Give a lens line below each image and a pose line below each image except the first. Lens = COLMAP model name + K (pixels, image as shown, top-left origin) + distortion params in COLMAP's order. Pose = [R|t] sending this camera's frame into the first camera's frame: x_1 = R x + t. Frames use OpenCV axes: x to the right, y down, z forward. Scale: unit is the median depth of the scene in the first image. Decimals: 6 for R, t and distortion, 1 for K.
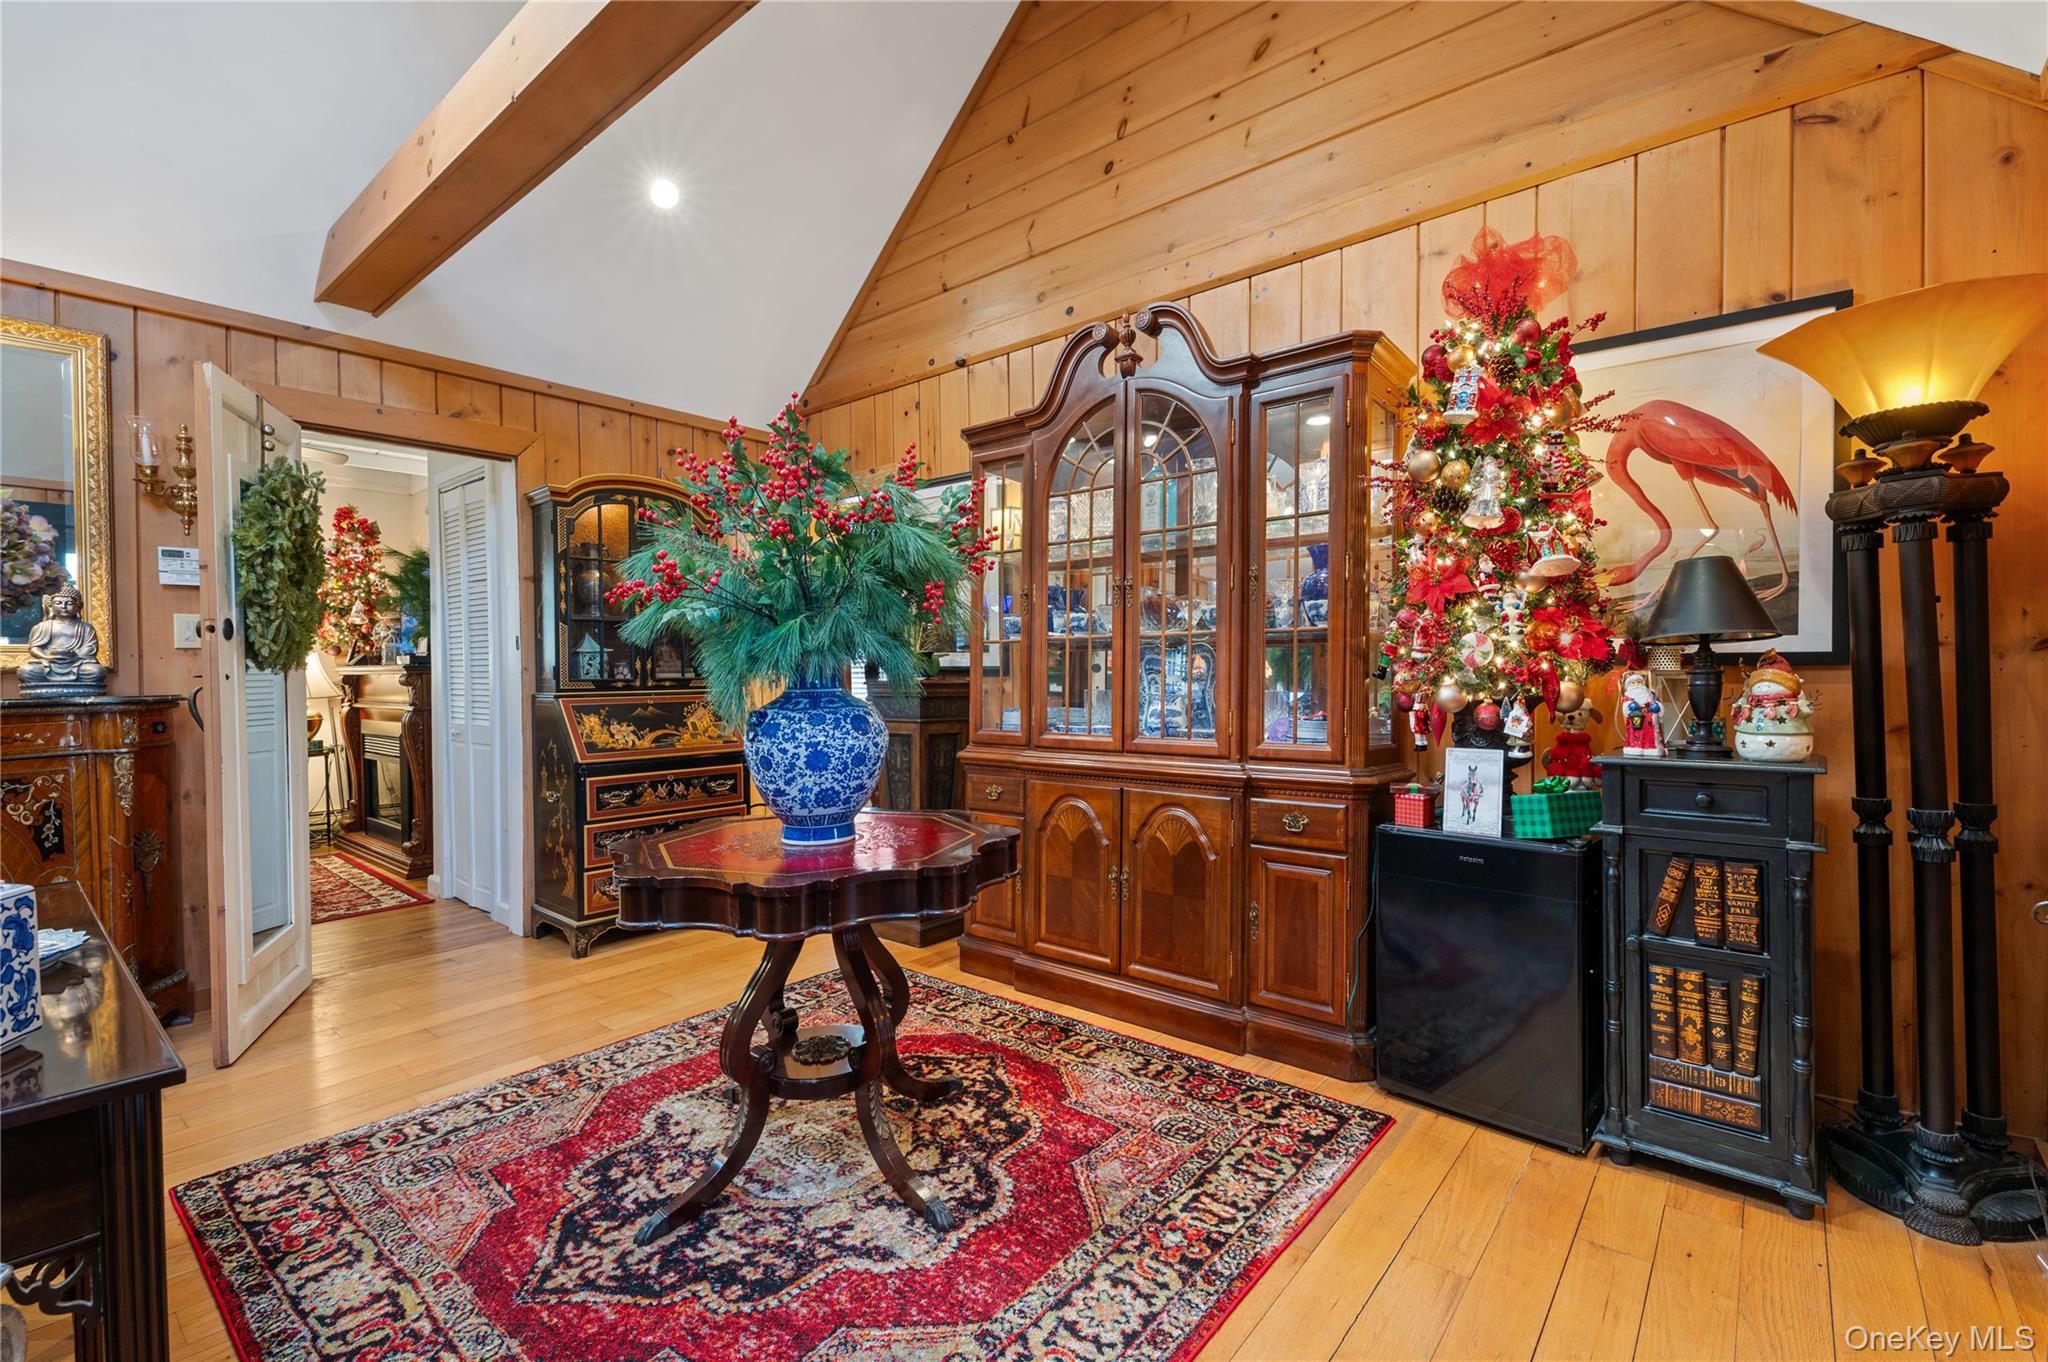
lens RADIAL K [[878.5, 0, 1006.5], [0, 878.5, 686.4], [0, 0, 1]] dist [0.015859, -0.011074]
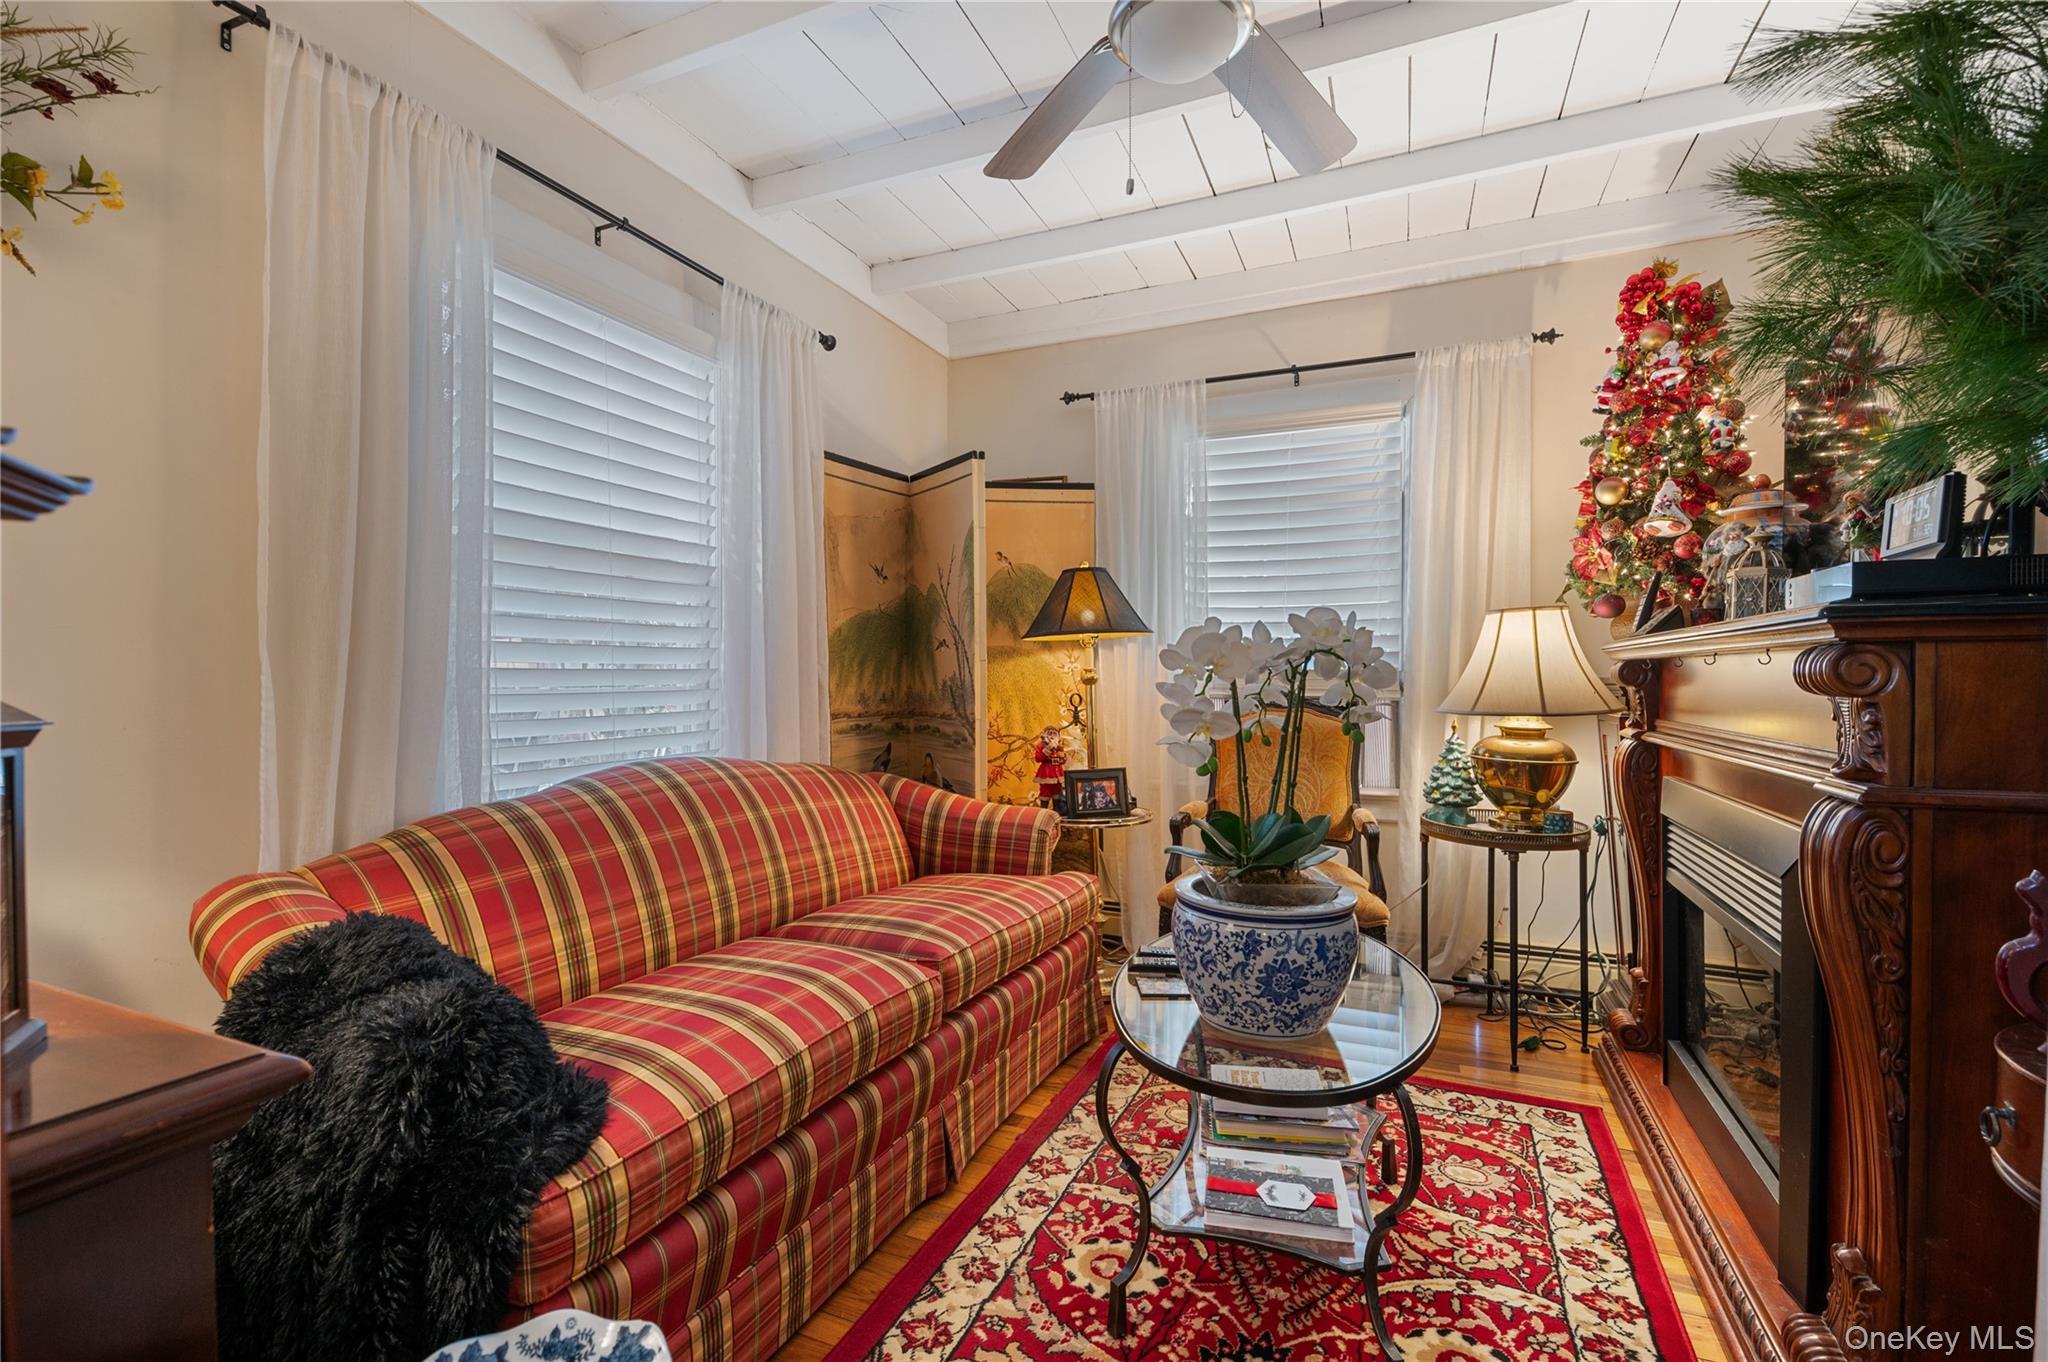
lens RADIAL K [[878.5, 0, 1020.4], [0, 878.5, 679.7], [0, 0, 1]] dist [0.015859, -0.011074]
pose [[0.294621, 0.016664, -0.955469, -0.433126], [-0.032505, 0.999444, 0.007408, 0.002009], [0.955061, 0.028875, 0.294999, 0.599709]]
